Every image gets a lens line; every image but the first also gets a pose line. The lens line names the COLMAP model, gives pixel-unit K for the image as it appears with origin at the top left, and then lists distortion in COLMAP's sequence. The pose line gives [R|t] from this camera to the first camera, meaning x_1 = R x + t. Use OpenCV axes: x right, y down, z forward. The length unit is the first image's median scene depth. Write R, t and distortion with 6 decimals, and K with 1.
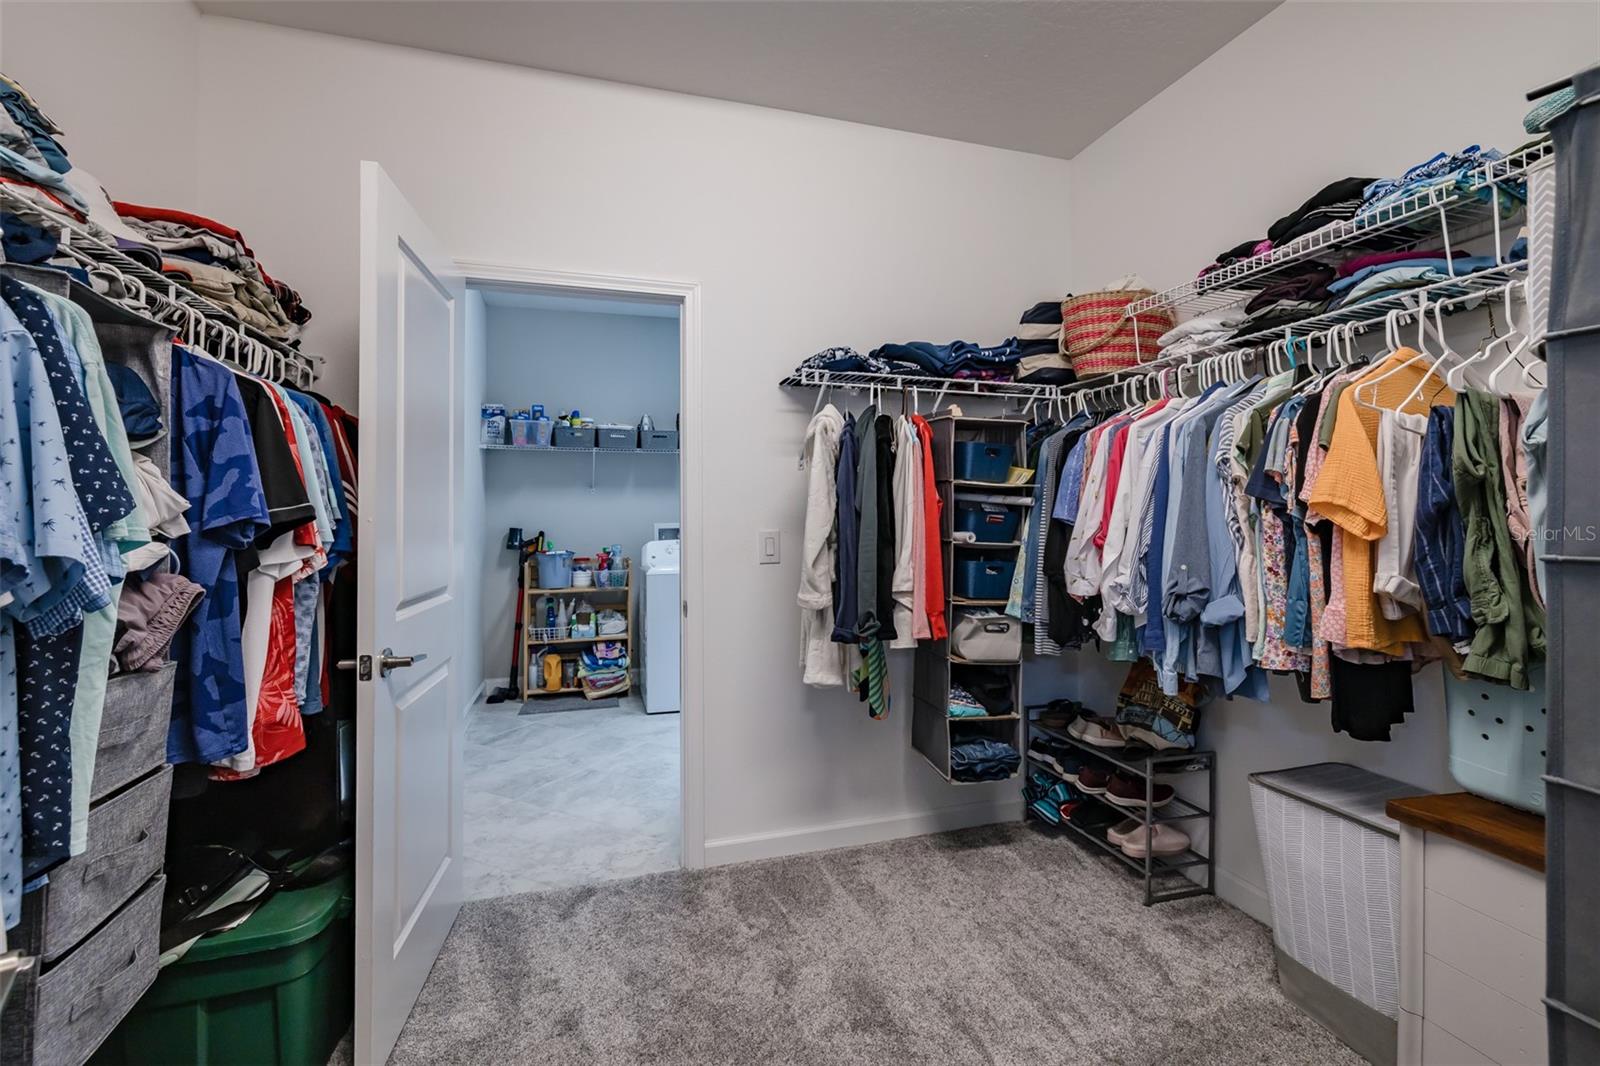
lens RADIAL K [[696.5, 0, 803.5], [0, 696.5, 500.4], [0, 0, 1]] dist [0.000441, 0.000082]
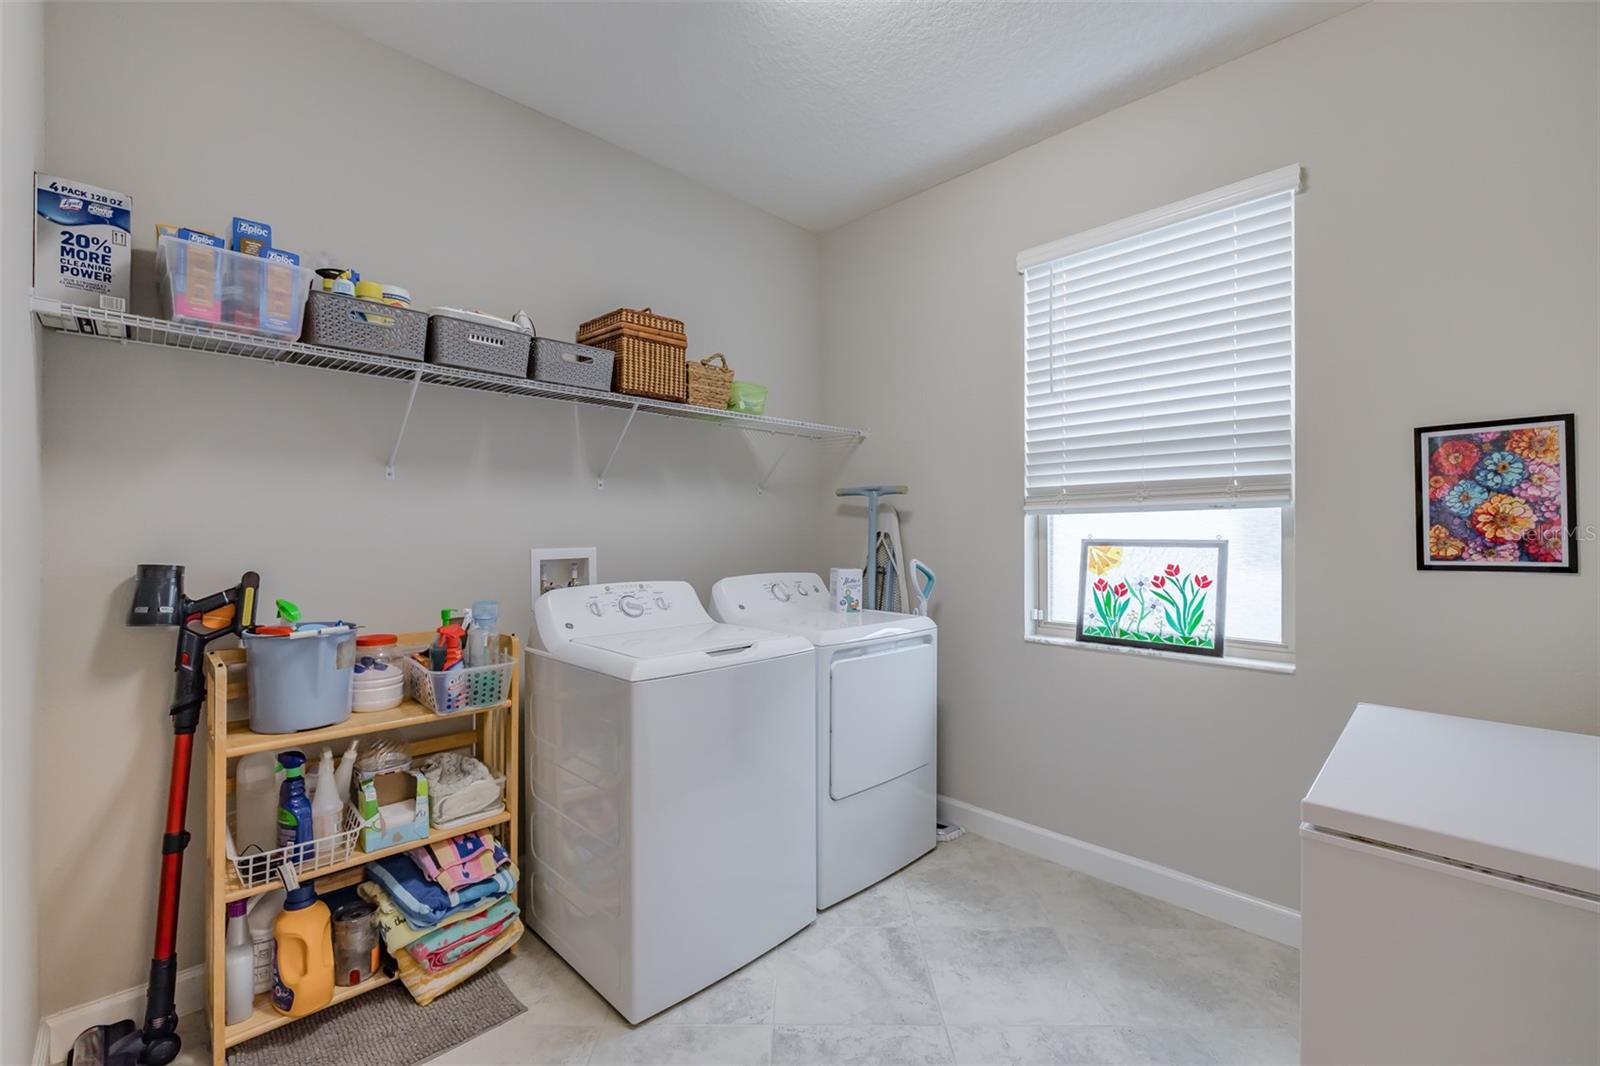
lens RADIAL K [[687.6, 0, 797.5], [0, 687.6, 530.5], [0, 0, 1]] dist [0.000966, 0.000257]
pose [[0.892909, 0.005430, 0.450204, -0.299545], [-0.014750, 0.999743, 0.017196, 0.011654], [-0.449995, -0.021995, 0.892760, 0.574316]]
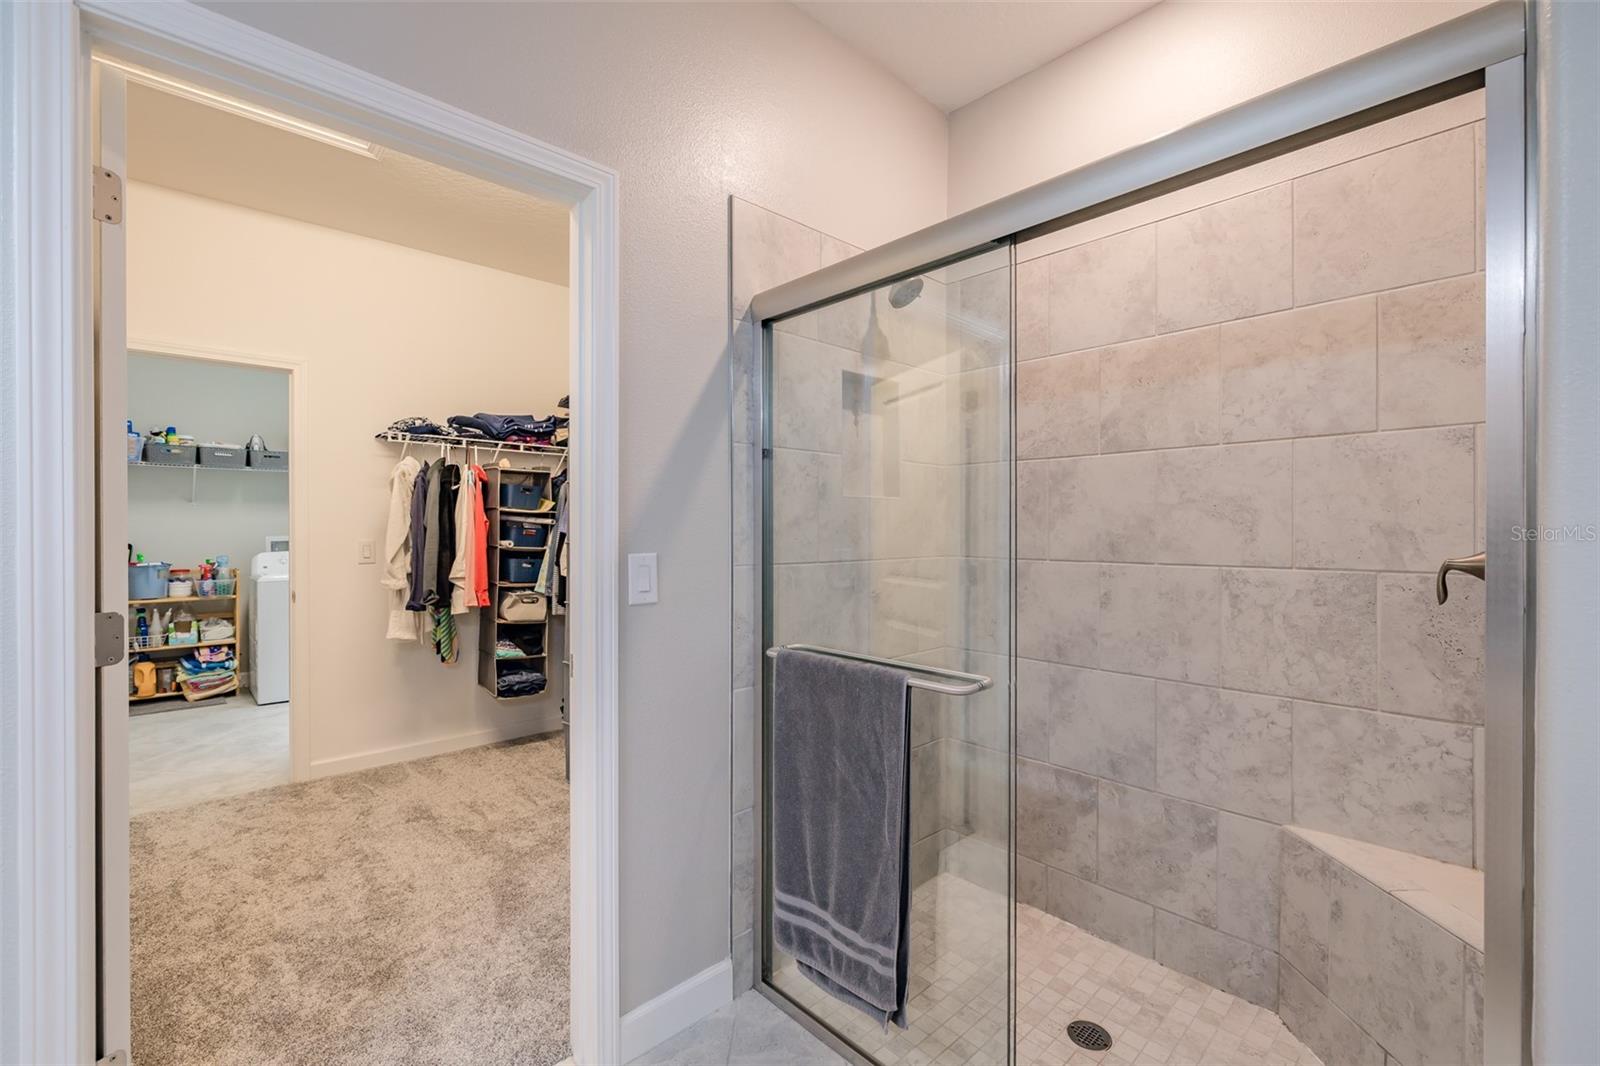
lens RADIAL K [[687.6, 0, 797.5], [0, 687.6, 530.5], [0, 0, 1]] dist [0.000966, 0.000257]
pose [[0.901838, 0.003687, 0.432058, 0.075219], [-0.013399, 0.999721, 0.019438, -0.008544], [-0.431866, -0.023319, 0.901636, -0.350468]]
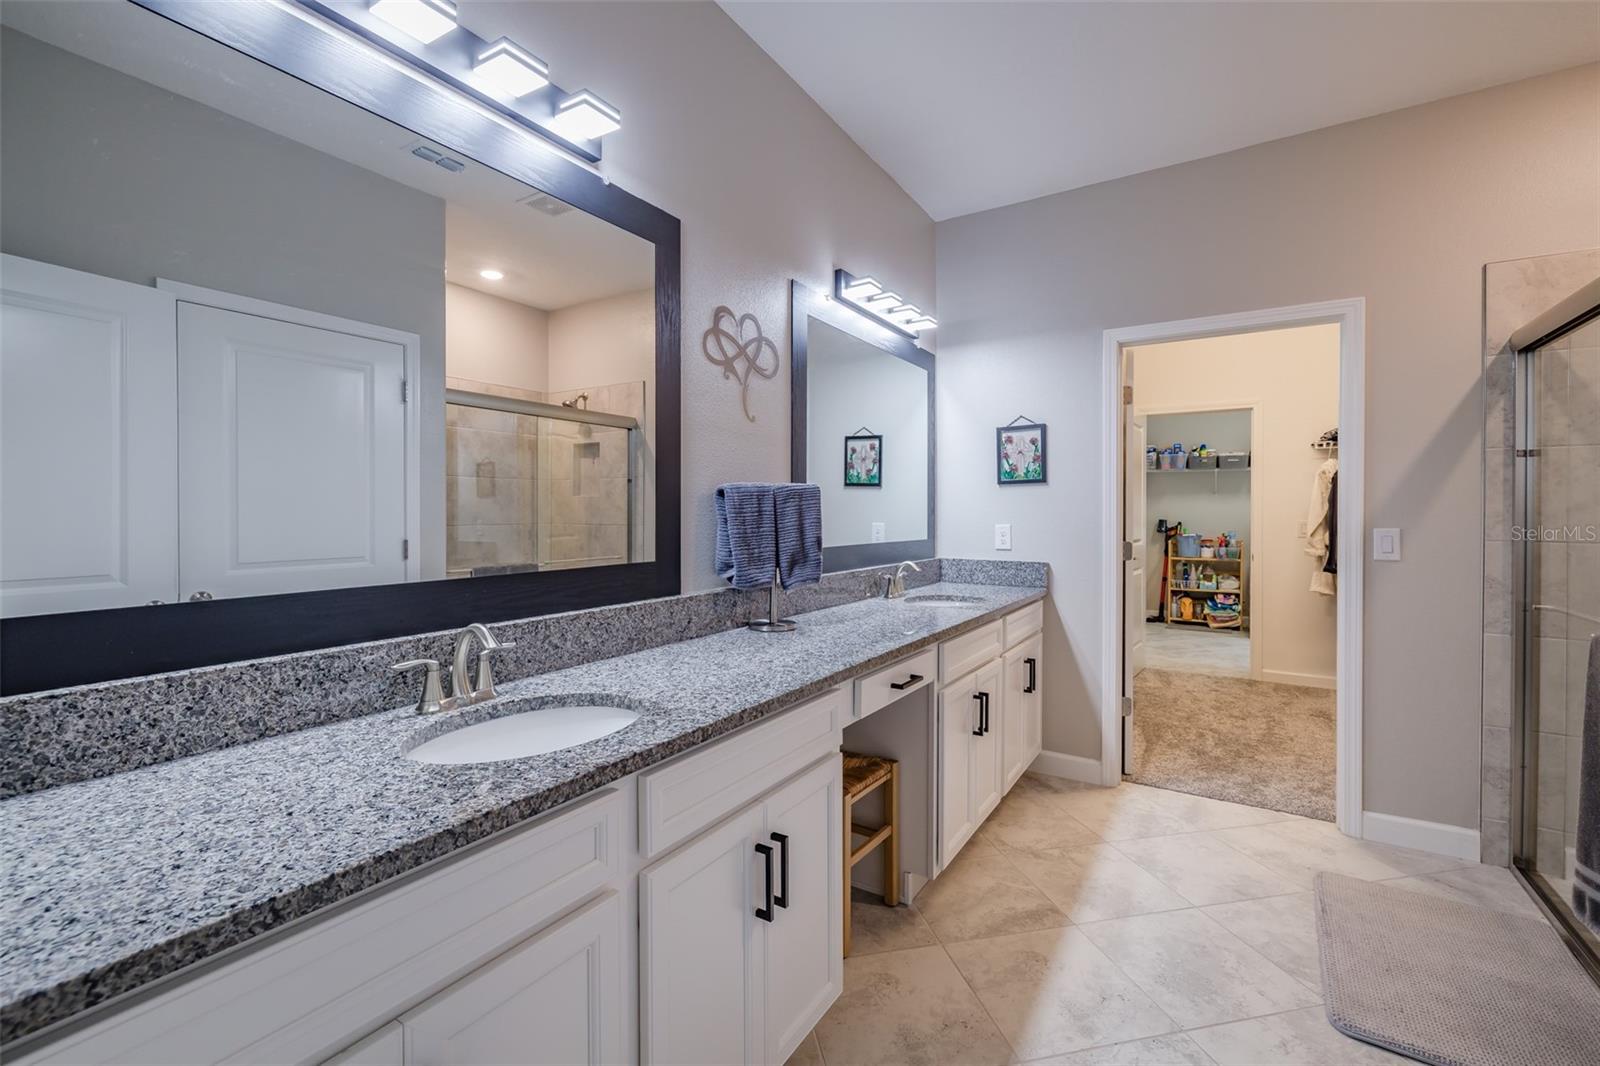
lens RADIAL K [[682.8, 0, 805.2], [0, 682.8, 516.1], [0, 0, 1]] dist [-0.001291, -0.000278]
pose [[0.651362, 0.010956, -0.758688, 0.270195], [0.011338, 0.999644, 0.024169, -0.017492], [0.758683, -0.024345, 0.651005, -0.718793]]
